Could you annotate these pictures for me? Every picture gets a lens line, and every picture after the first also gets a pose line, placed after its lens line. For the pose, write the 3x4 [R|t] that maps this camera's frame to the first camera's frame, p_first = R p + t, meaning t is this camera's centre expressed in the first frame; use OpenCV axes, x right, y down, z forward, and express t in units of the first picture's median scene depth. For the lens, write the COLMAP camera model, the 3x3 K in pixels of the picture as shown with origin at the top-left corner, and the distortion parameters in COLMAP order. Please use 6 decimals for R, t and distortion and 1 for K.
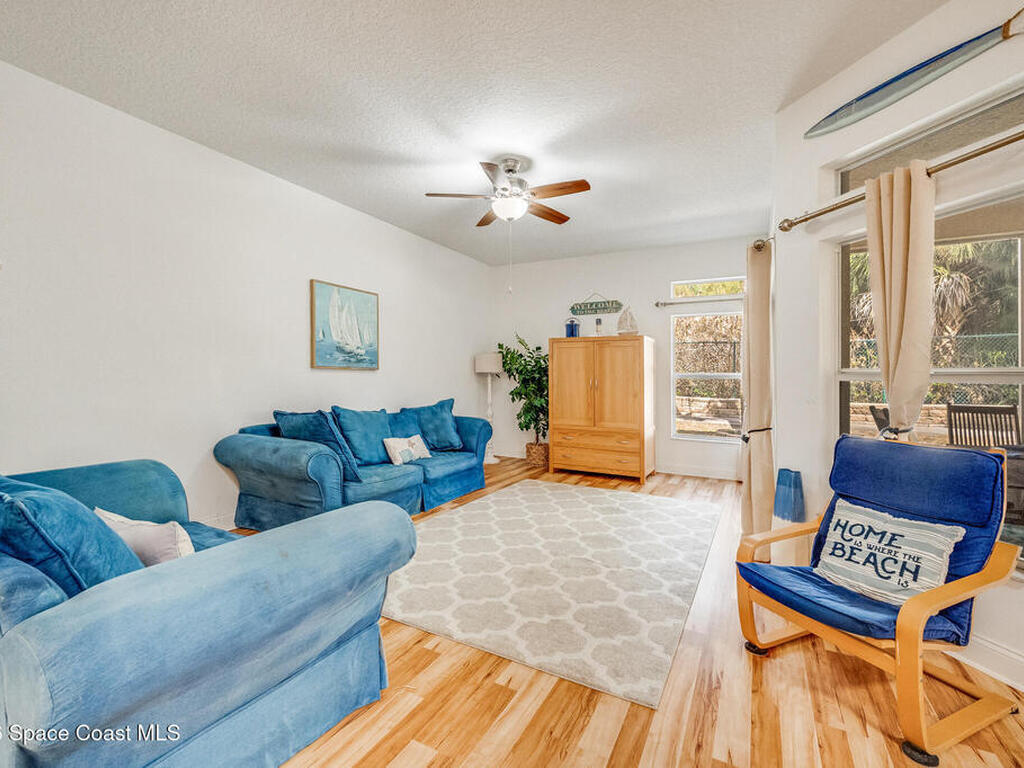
lens RADIAL K [[455.7, 0, 520.7], [0, 455.7, 383.0], [0, 0, 1]] dist [0.001795, -0.000819]
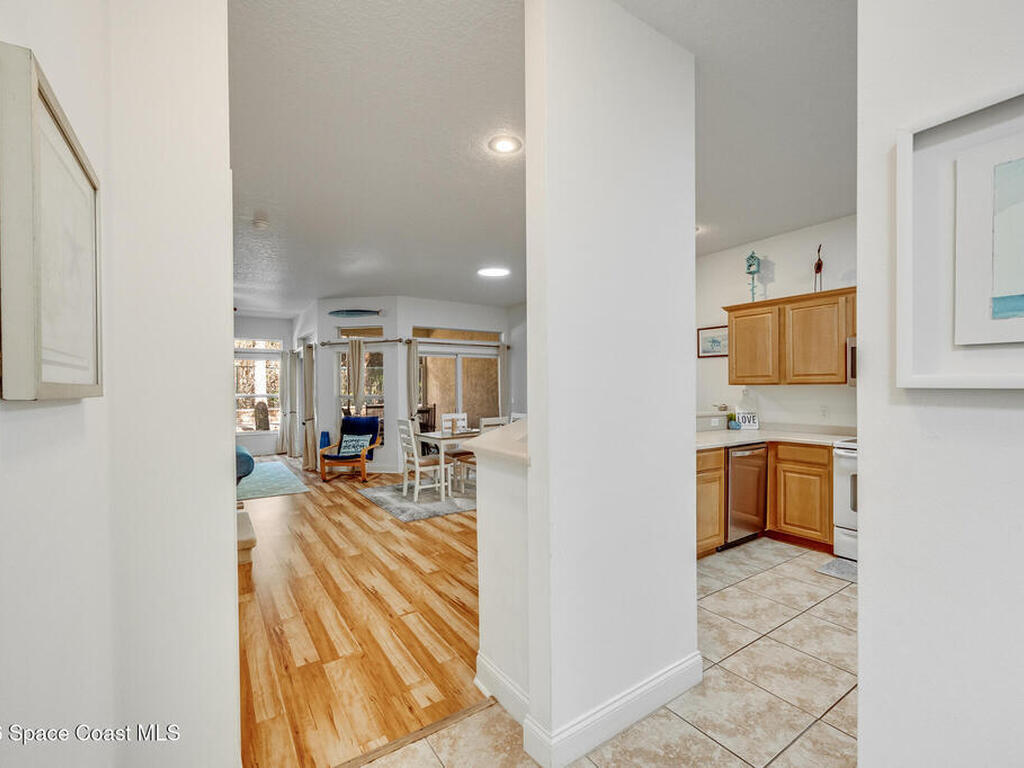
lens RADIAL K [[455.7, 0, 512.3], [0, 455.7, 371.1], [0, 0, 1]] dist [0.001795, -0.000819]
pose [[0.478834, 0.017735, 0.877726, -0.768046], [0.023684, 0.999171, -0.033110, -0.034161], [-0.877586, 0.036642, 0.478017, -0.789581]]
